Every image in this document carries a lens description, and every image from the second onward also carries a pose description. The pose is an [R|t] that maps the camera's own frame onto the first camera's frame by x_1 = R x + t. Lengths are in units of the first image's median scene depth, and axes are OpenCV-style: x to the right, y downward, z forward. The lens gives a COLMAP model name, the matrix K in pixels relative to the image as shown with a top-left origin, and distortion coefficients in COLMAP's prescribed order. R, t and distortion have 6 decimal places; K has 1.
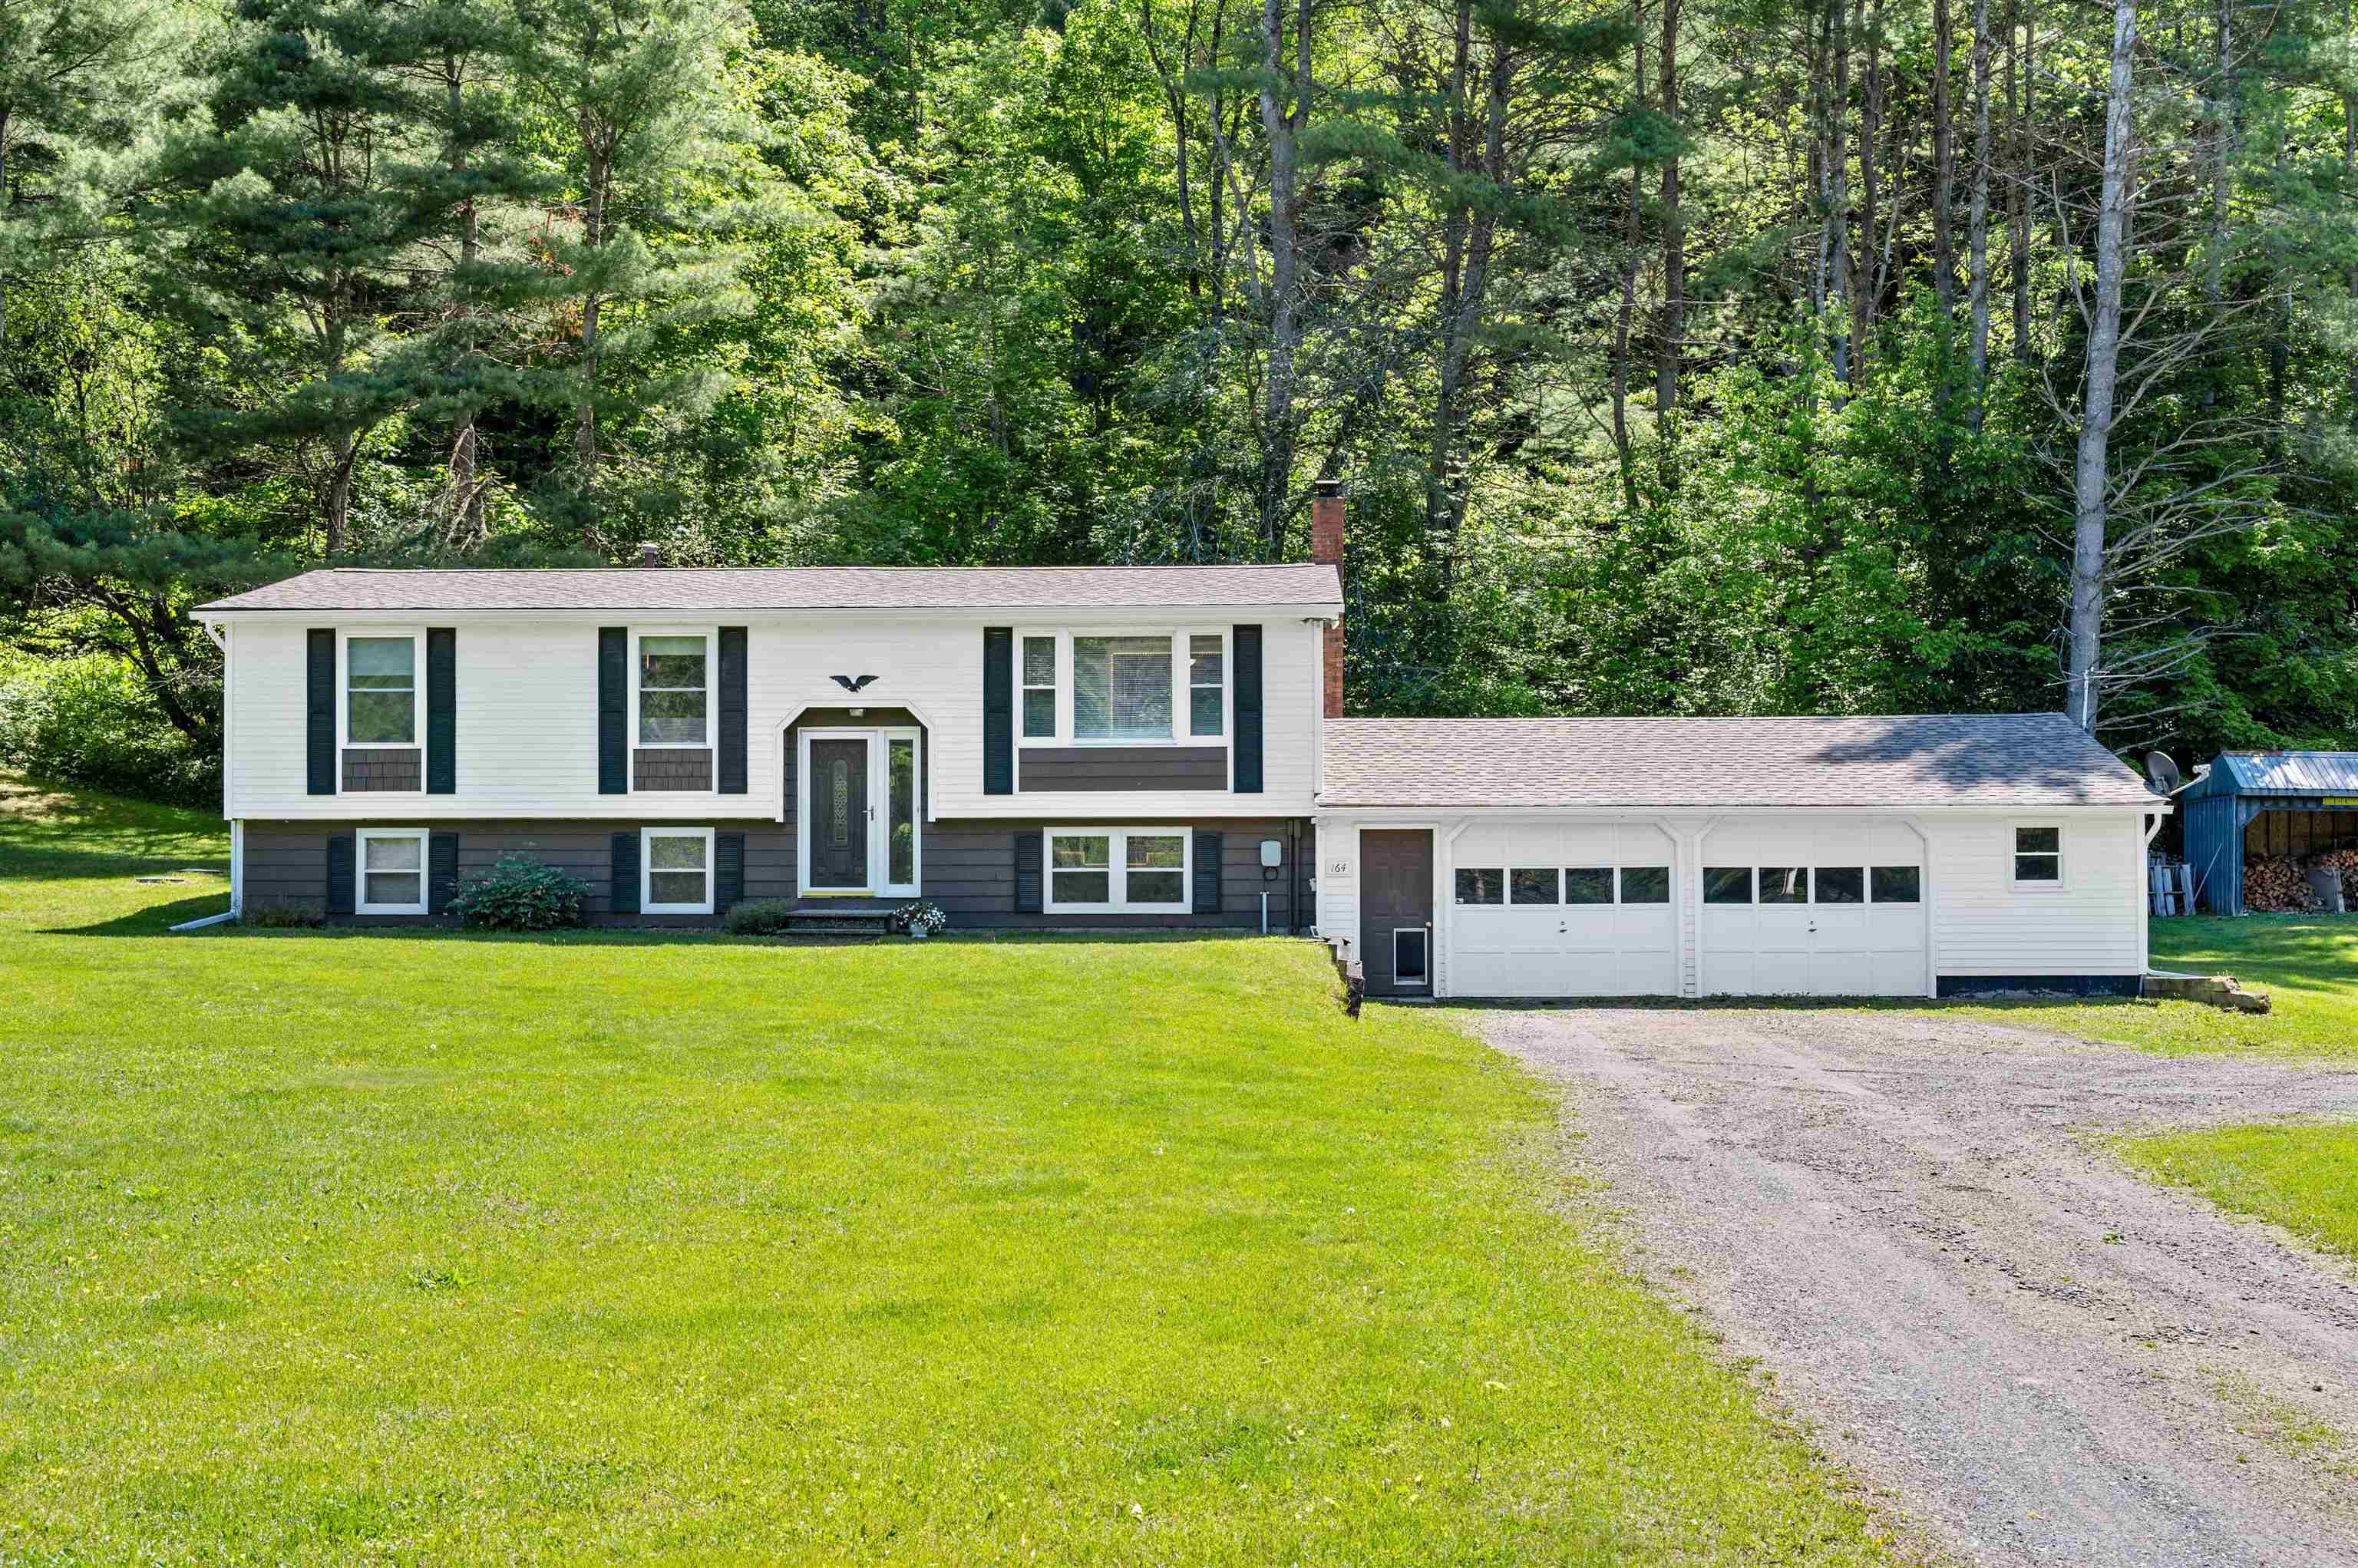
lens RADIAL K [[2377.0, 0, 1186.8], [0, 2377.0, 918.1], [0, 0, 1]] dist [0.008566, 0.005092]
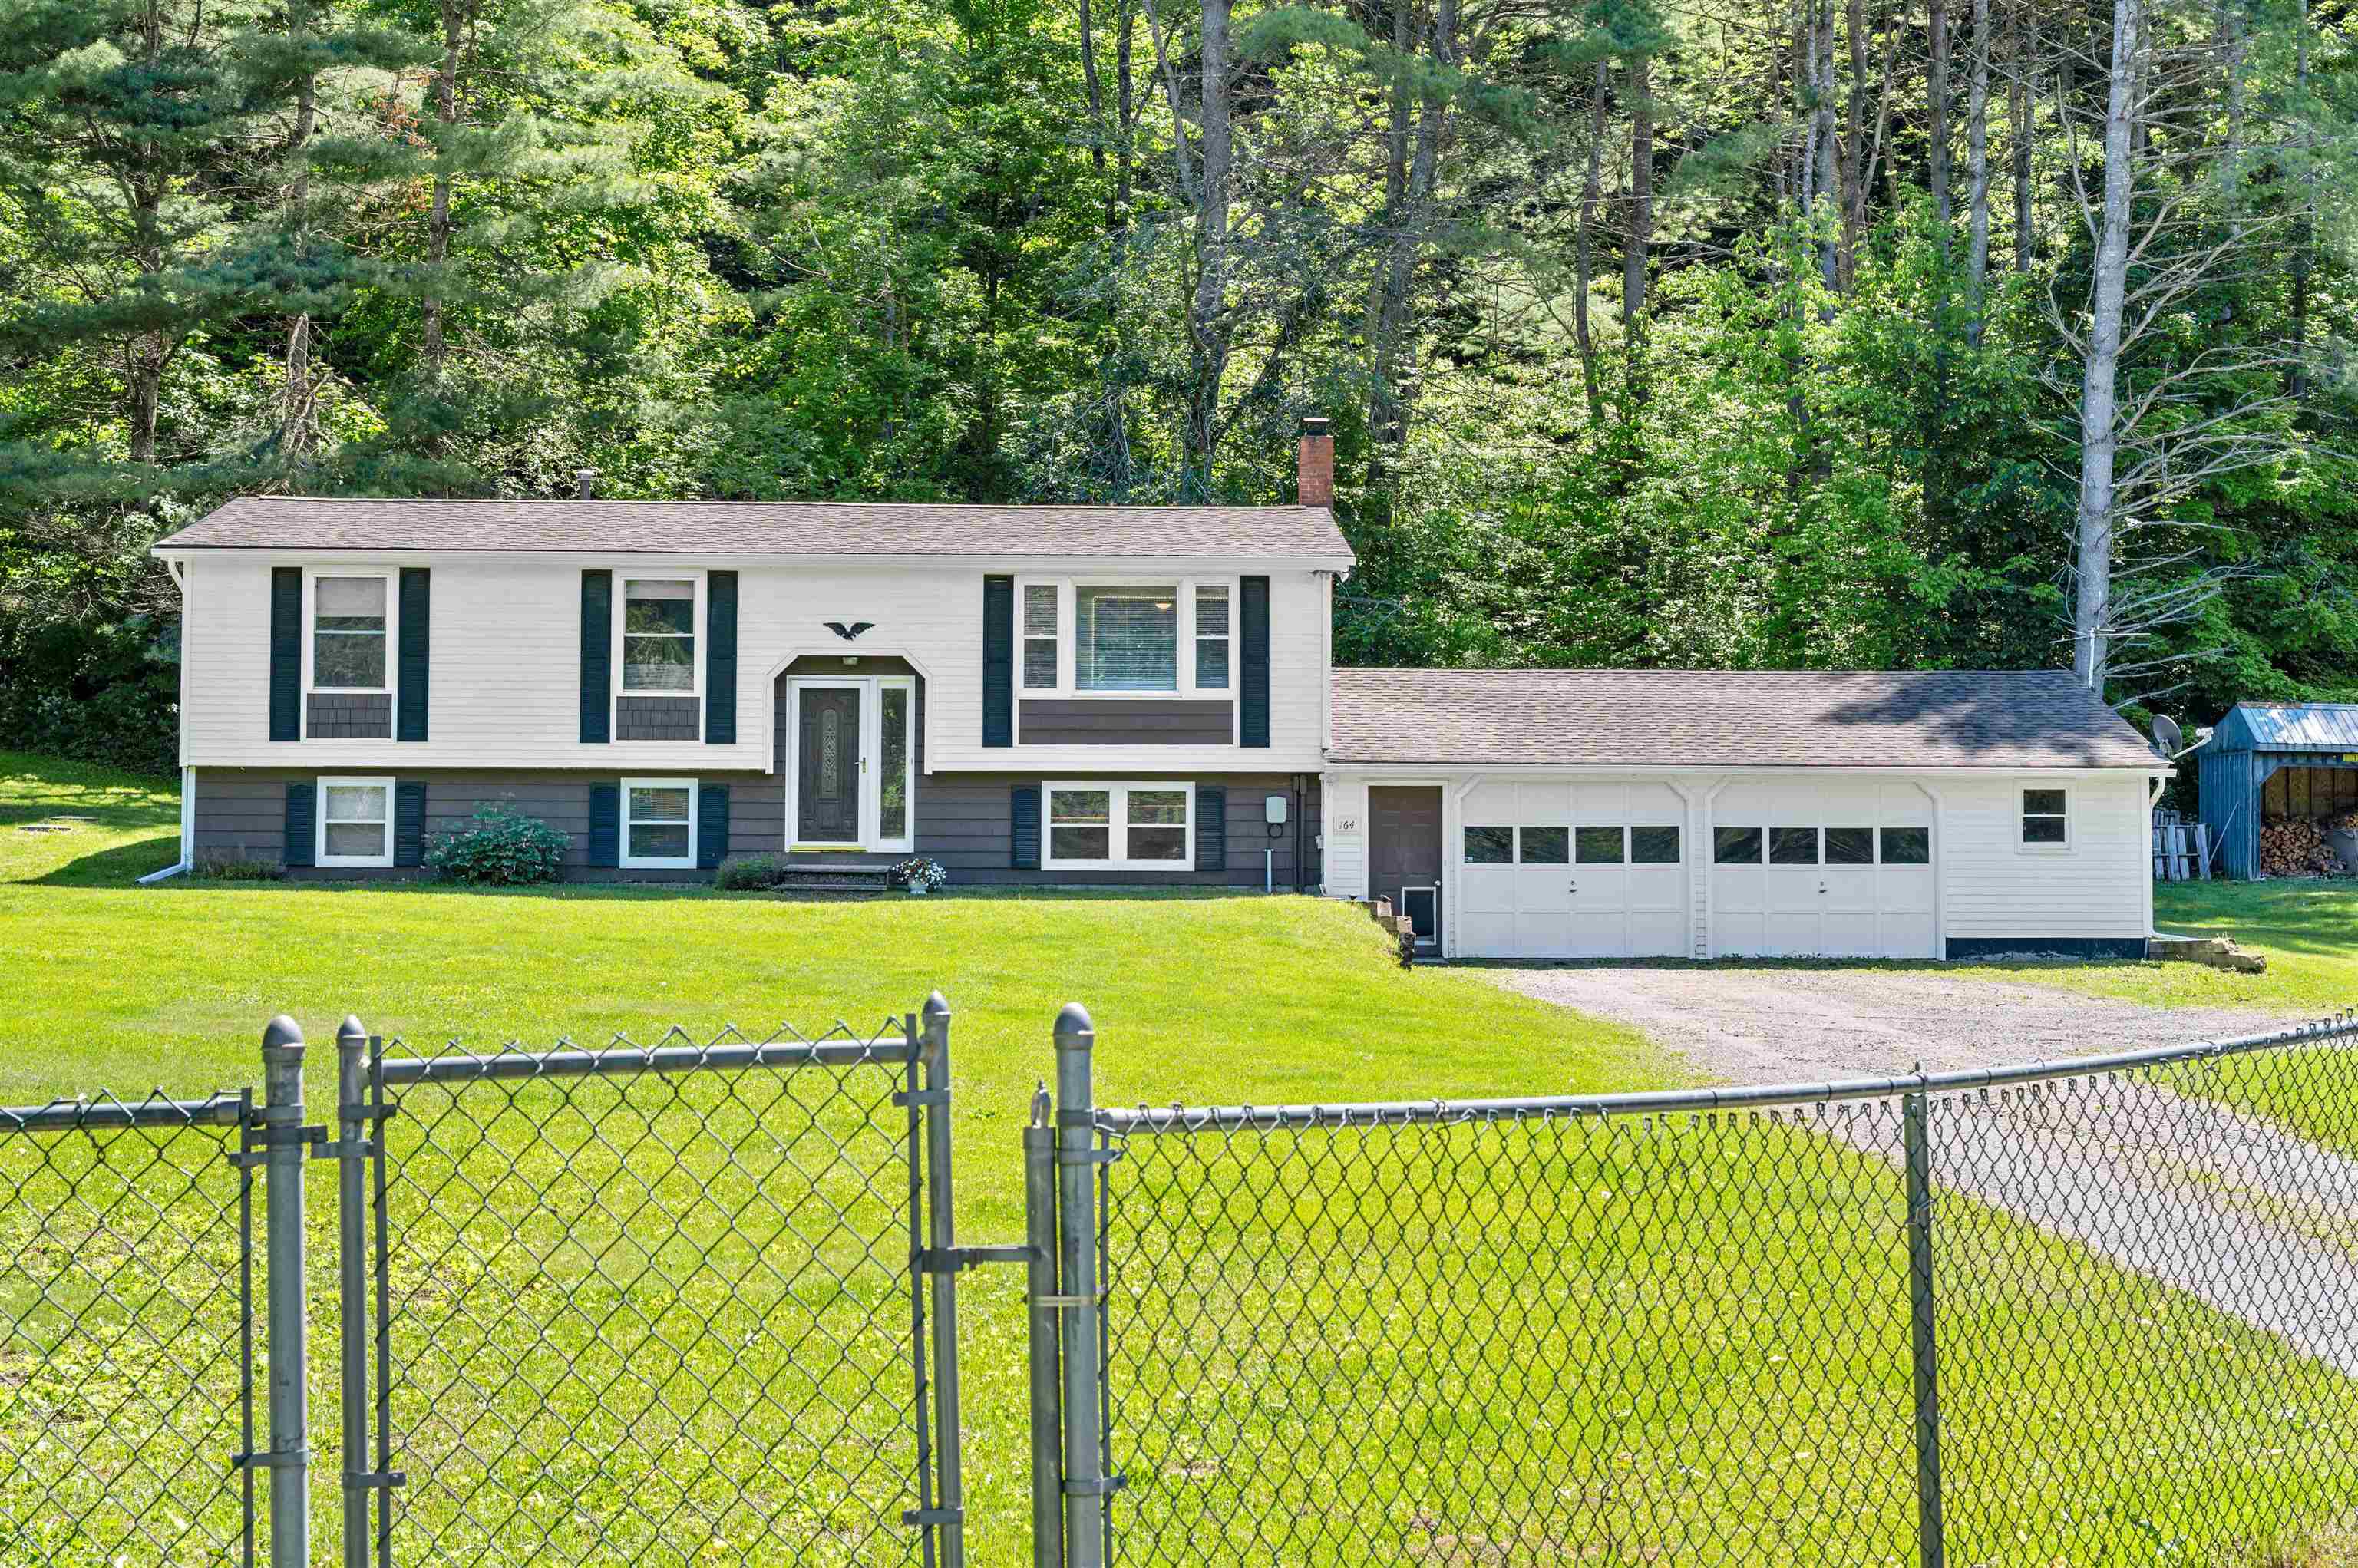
lens RADIAL K [[3070.8, 0, 1179.0], [0, 3070.8, 784.0], [0, 0, 1]] dist [0.014466, 0.002423]
pose [[0.997546, 0.007825, 0.069572, -0.090509], [-0.005688, 0.999507, -0.030866, 0.001411], [-0.069779, 0.030395, 0.997099, -0.249788]]
